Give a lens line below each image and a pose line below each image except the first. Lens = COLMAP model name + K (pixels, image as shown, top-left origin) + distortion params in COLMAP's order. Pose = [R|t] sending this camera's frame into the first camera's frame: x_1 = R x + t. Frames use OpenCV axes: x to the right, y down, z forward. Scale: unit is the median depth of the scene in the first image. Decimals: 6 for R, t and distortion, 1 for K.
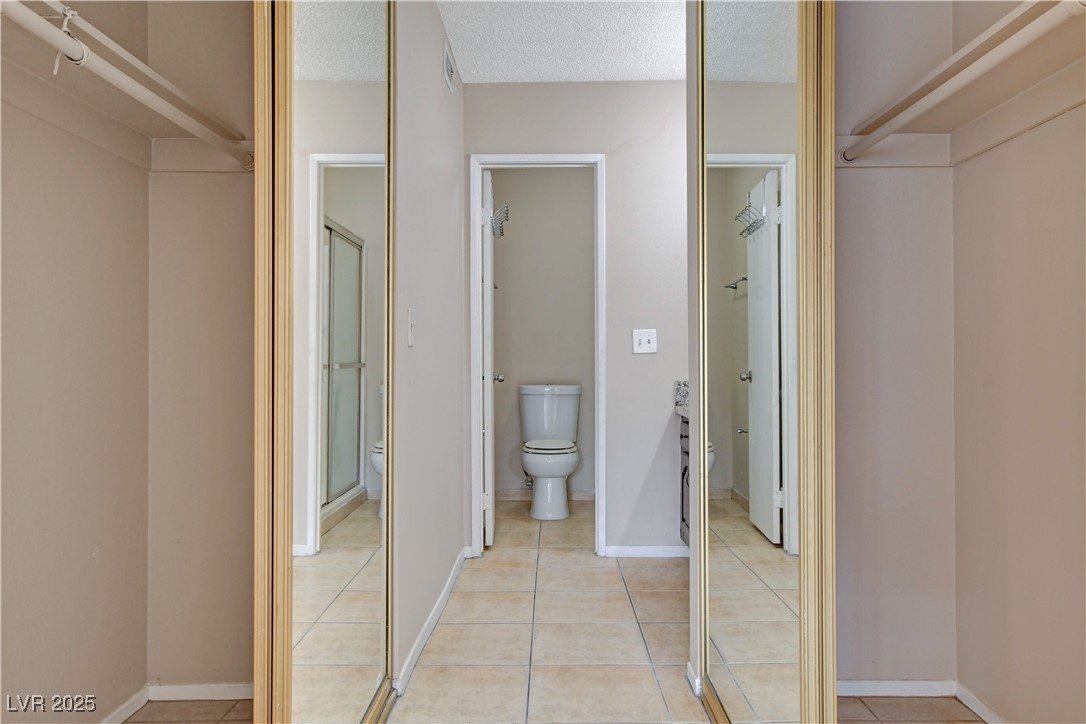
lens RADIAL K [[757.2, 0, 543.0], [0, 757.2, 362.0], [0, 0, 1]] dist [0.000442, -0.000007]
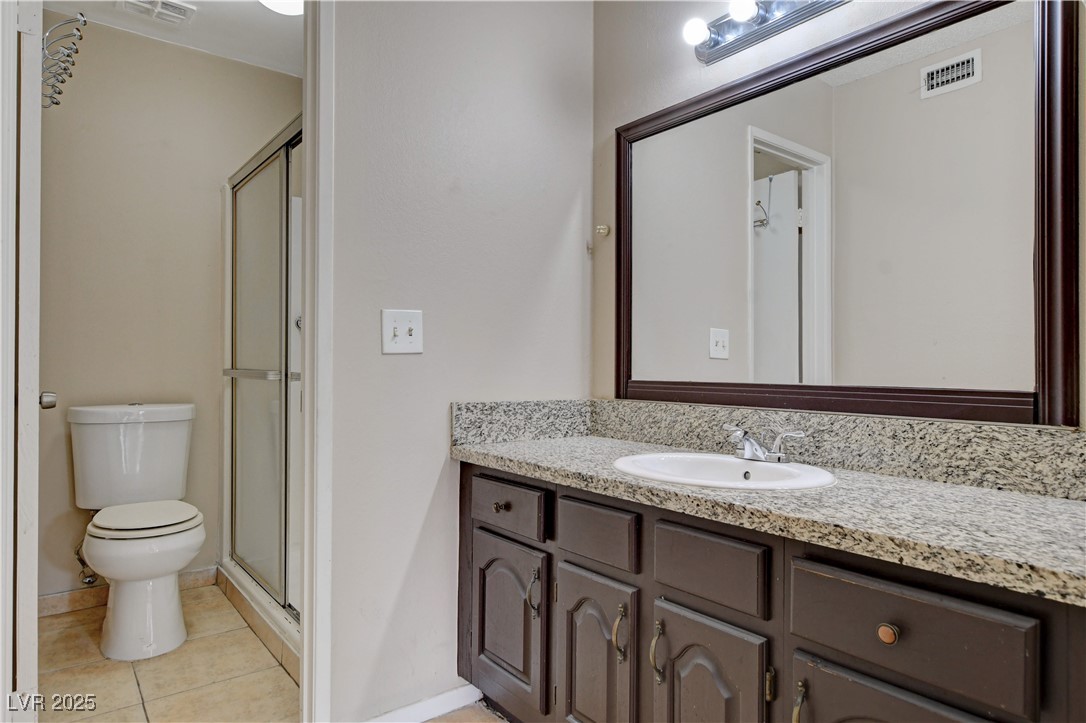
lens RADIAL K [[656.5, 0, 548.6], [0, 656.5, 371.6], [0, 0, 1]] dist [-0.005306, -0.000442]
pose [[0.780029, 0.000524, 0.625743, -0.062795], [-0.010519, 0.999869, 0.012275, -0.004382], [-0.625655, -0.016157, 0.779933, 0.459290]]
